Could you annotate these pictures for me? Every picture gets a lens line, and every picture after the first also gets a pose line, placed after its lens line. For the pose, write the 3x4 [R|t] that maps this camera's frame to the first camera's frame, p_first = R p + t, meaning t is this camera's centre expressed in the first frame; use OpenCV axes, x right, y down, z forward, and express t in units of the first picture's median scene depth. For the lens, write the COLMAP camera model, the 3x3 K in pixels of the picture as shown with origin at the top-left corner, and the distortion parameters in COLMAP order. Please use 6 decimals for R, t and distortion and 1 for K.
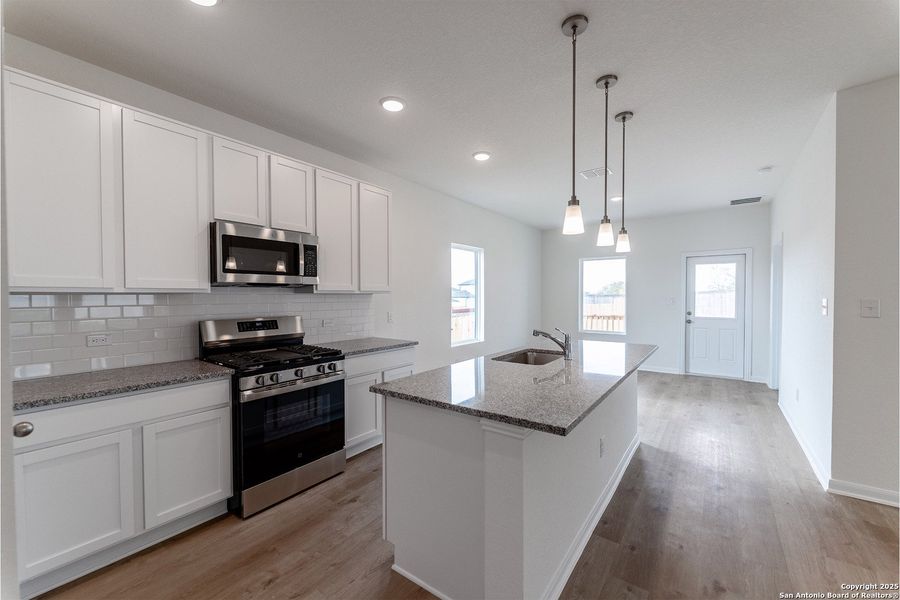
lens RADIAL K [[360.1, 0, 449.8], [0, 360.1, 297.7], [0, 0, 1]] dist [-0.000546, -0.000638]
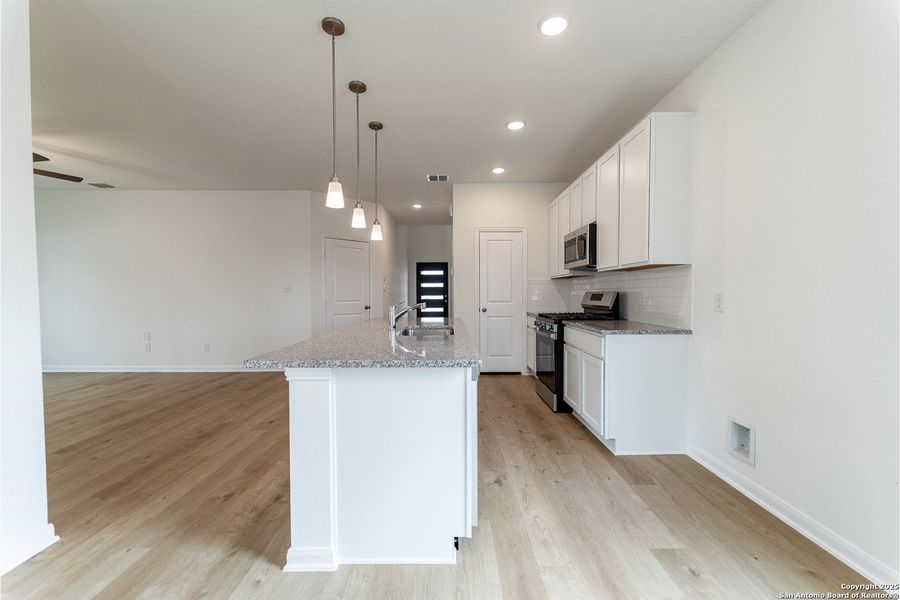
lens RADIAL K [[360.1, 0, 448.6], [0, 360.1, 300.2], [0, 0, 1]] dist [-0.000546, -0.000638]
pose [[-0.808173, 0.016847, -0.588704, 0.890313], [0.000334, 0.999604, 0.028147, 0.059252], [0.588944, 0.022551, -0.807859, 2.126323]]
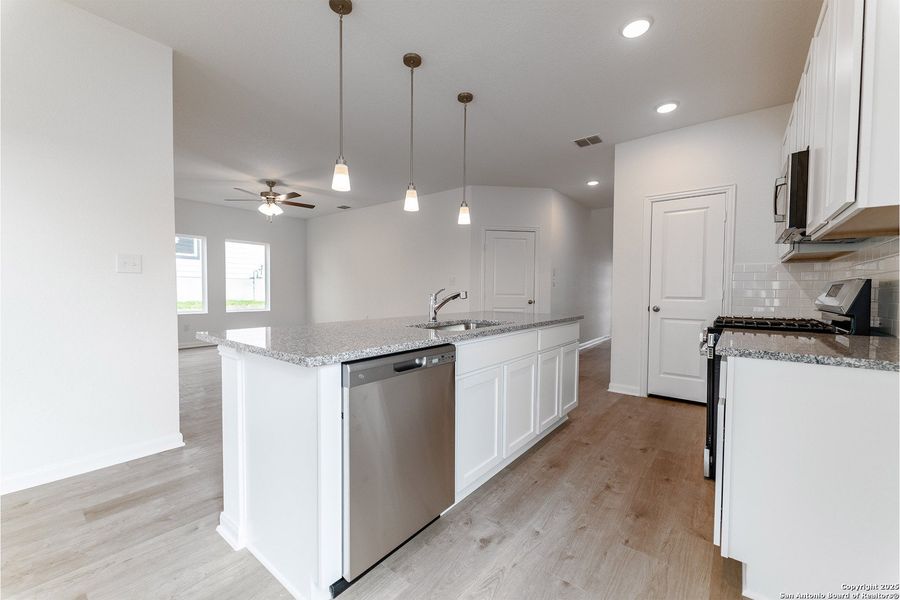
lens RADIAL K [[360.1, 0, 450.0], [0, 360.1, 299.5], [0, 0, 1]] dist [-0.000546, -0.000638]
pose [[-0.999170, -0.007792, 0.039990, 0.268252], [-0.006409, 0.999380, 0.034607, 0.088460], [-0.040235, 0.034322, -0.998601, 2.107507]]
